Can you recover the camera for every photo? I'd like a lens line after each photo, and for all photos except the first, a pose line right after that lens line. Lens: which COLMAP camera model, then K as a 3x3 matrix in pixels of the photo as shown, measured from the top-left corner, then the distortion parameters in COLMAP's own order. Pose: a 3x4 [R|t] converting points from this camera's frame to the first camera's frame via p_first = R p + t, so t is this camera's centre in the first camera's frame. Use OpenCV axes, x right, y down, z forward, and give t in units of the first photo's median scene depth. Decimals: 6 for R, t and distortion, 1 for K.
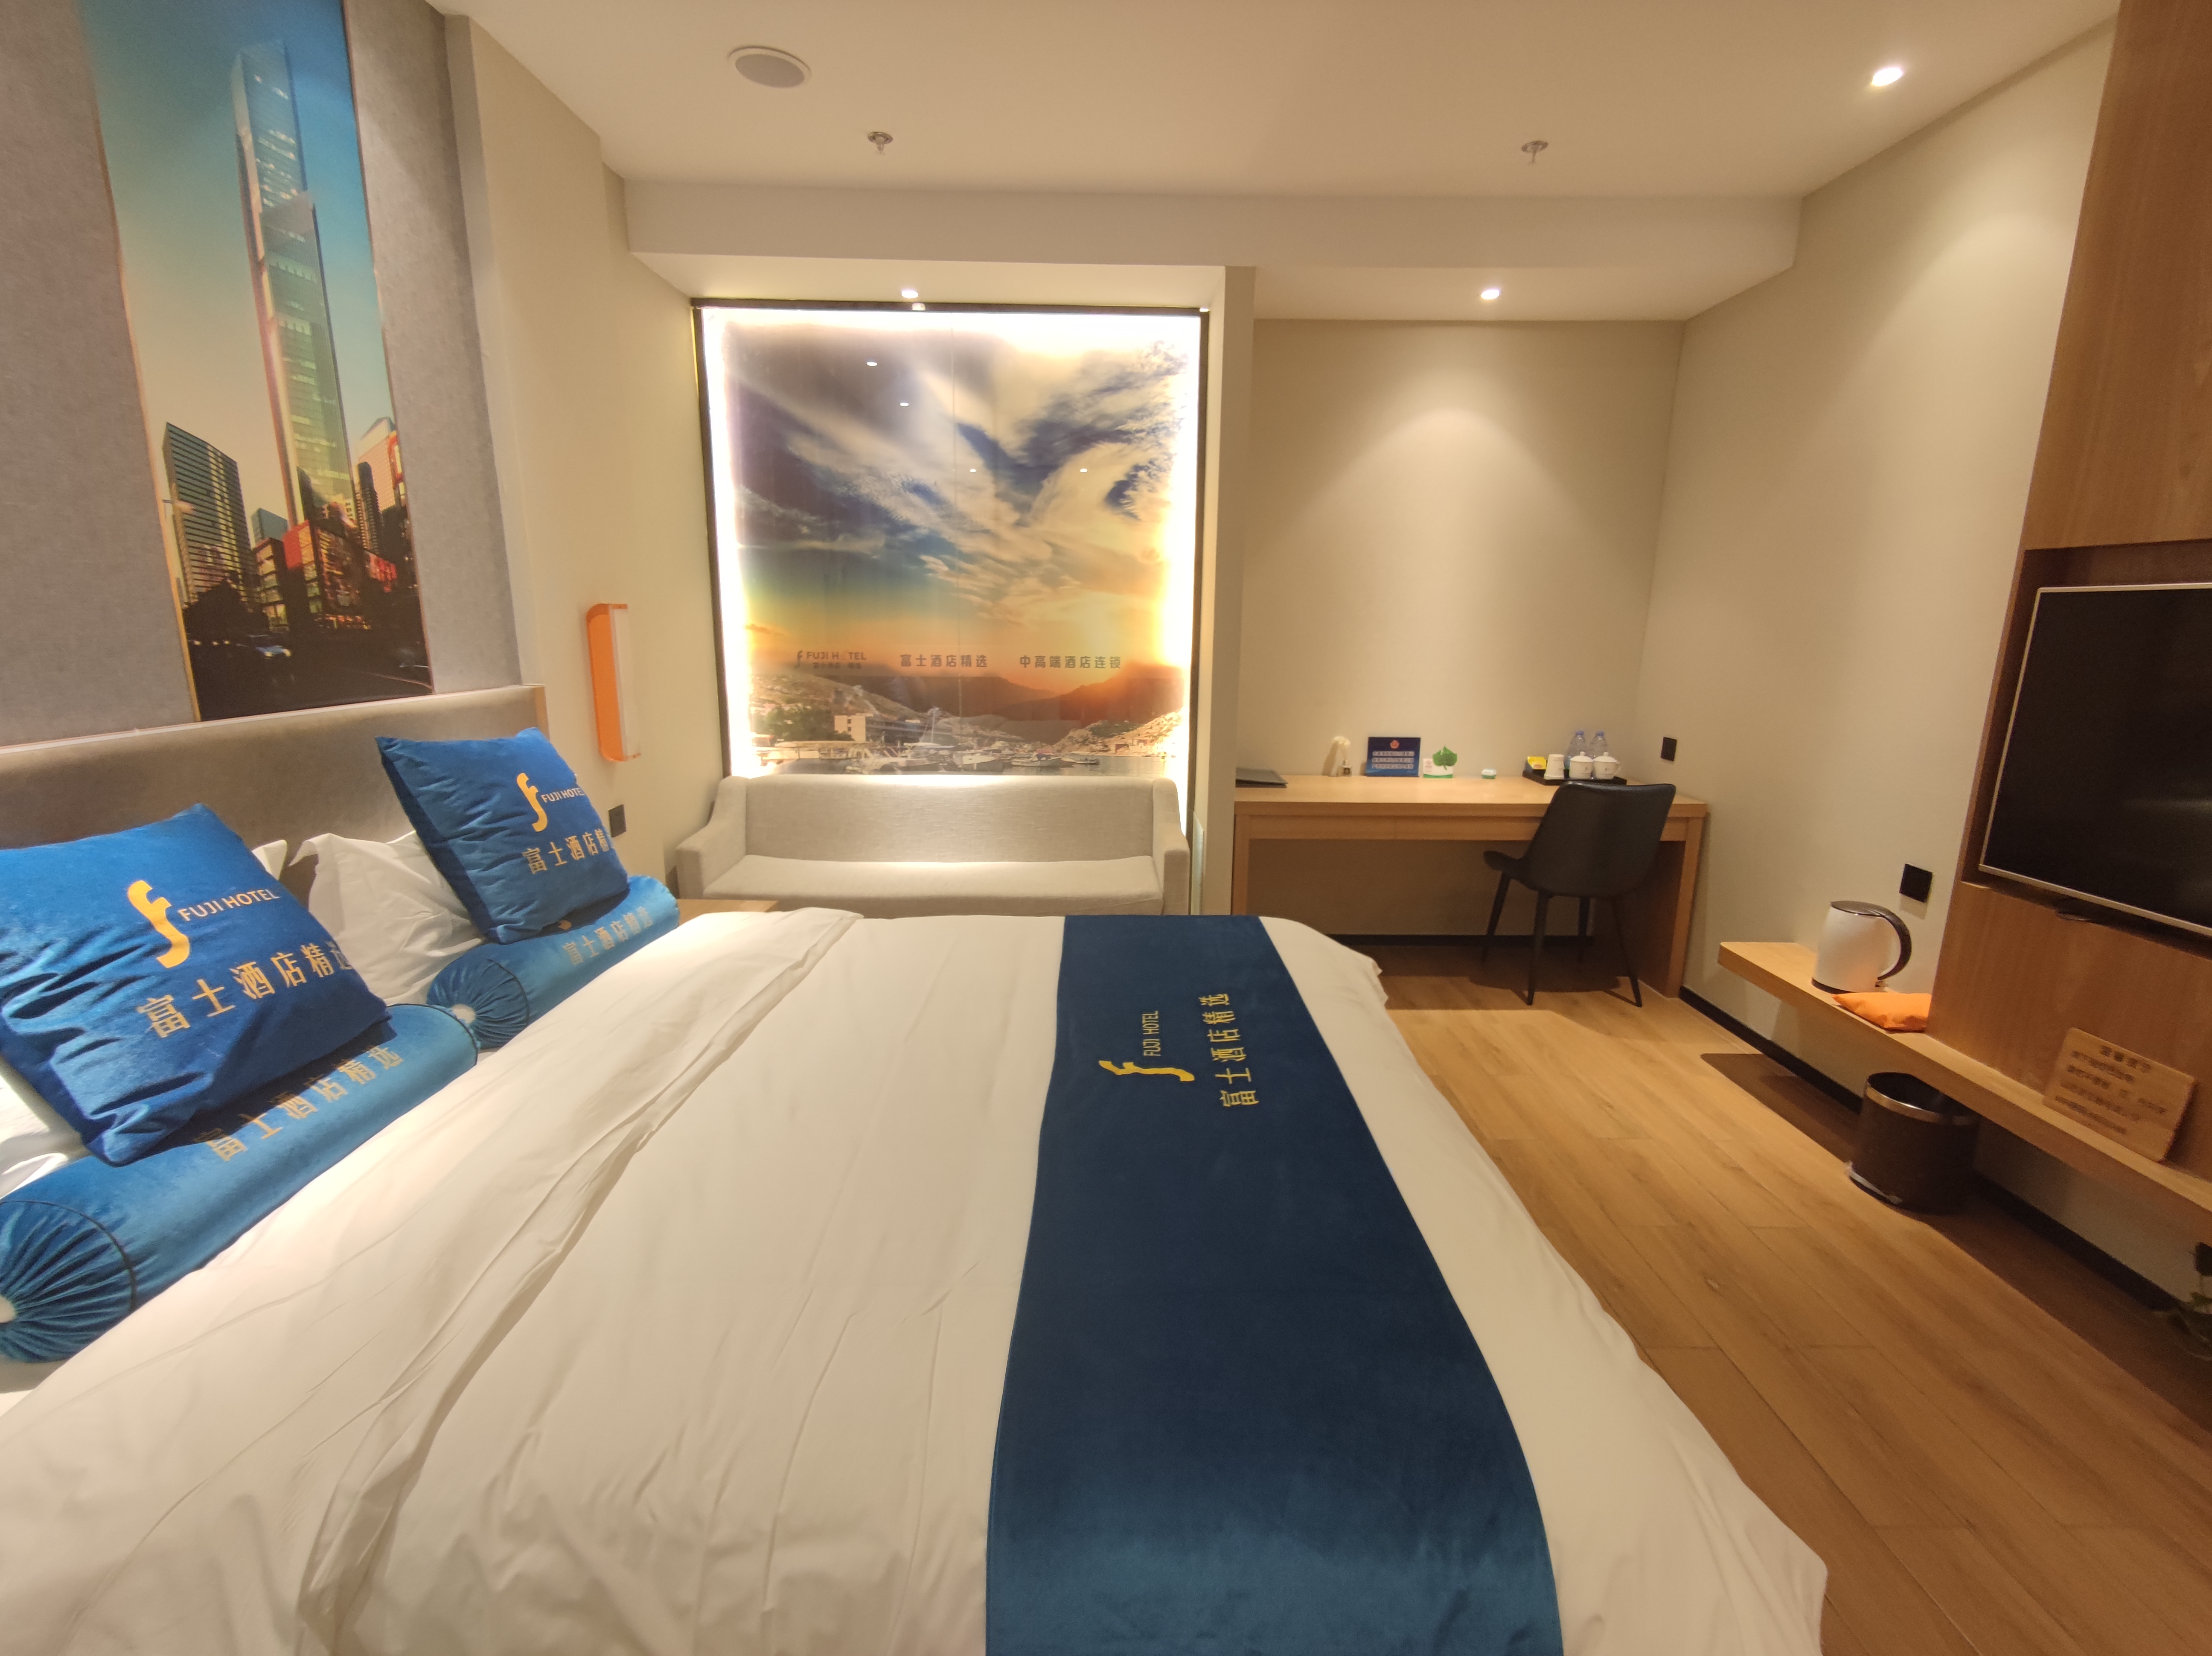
lens RADIAL K [[977.4, 0, 1113.2], [0, 977.4, 823.4], [0, 0, 1]] dist [0.000342, -0.000089]
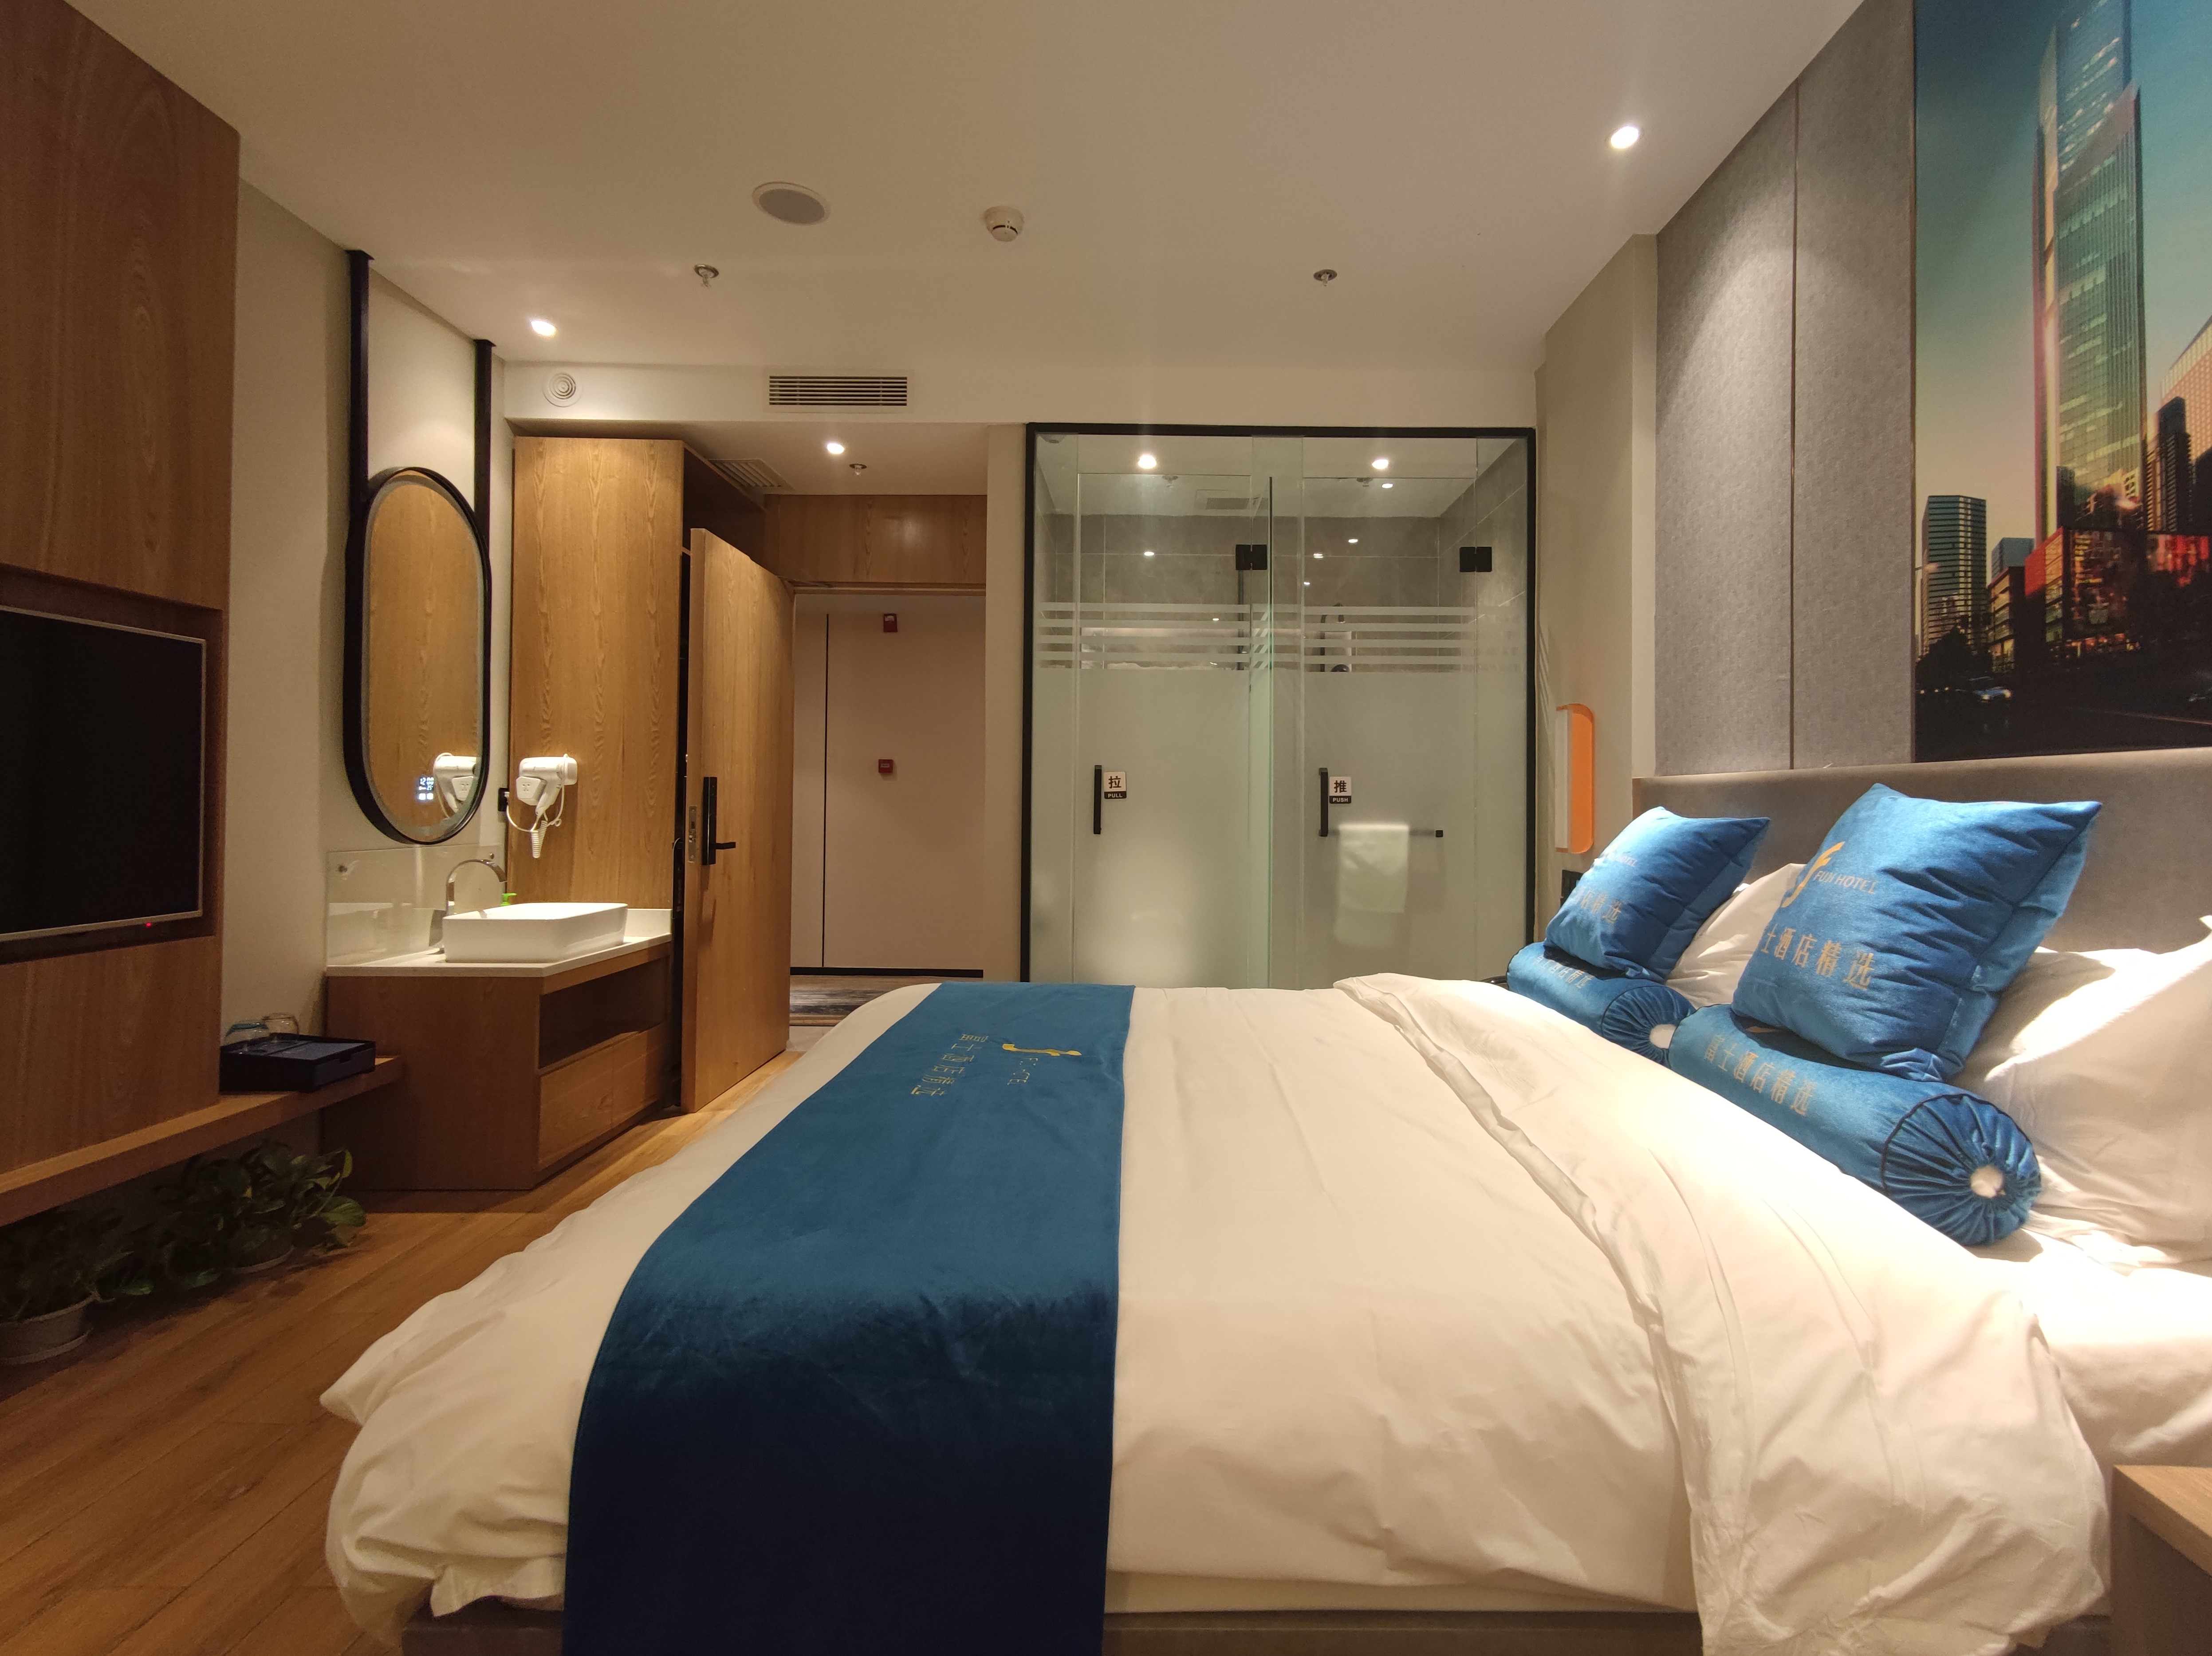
lens RADIAL K [[977.4, 0, 1118.4], [0, 977.4, 807.6], [0, 0, 1]] dist [0.000342, -0.000089]
pose [[-0.998985, -0.024377, 0.037871, -0.083589], [-0.015583, 0.976006, 0.217184, -0.251412], [-0.042256, 0.216374, -0.975396, 1.898907]]
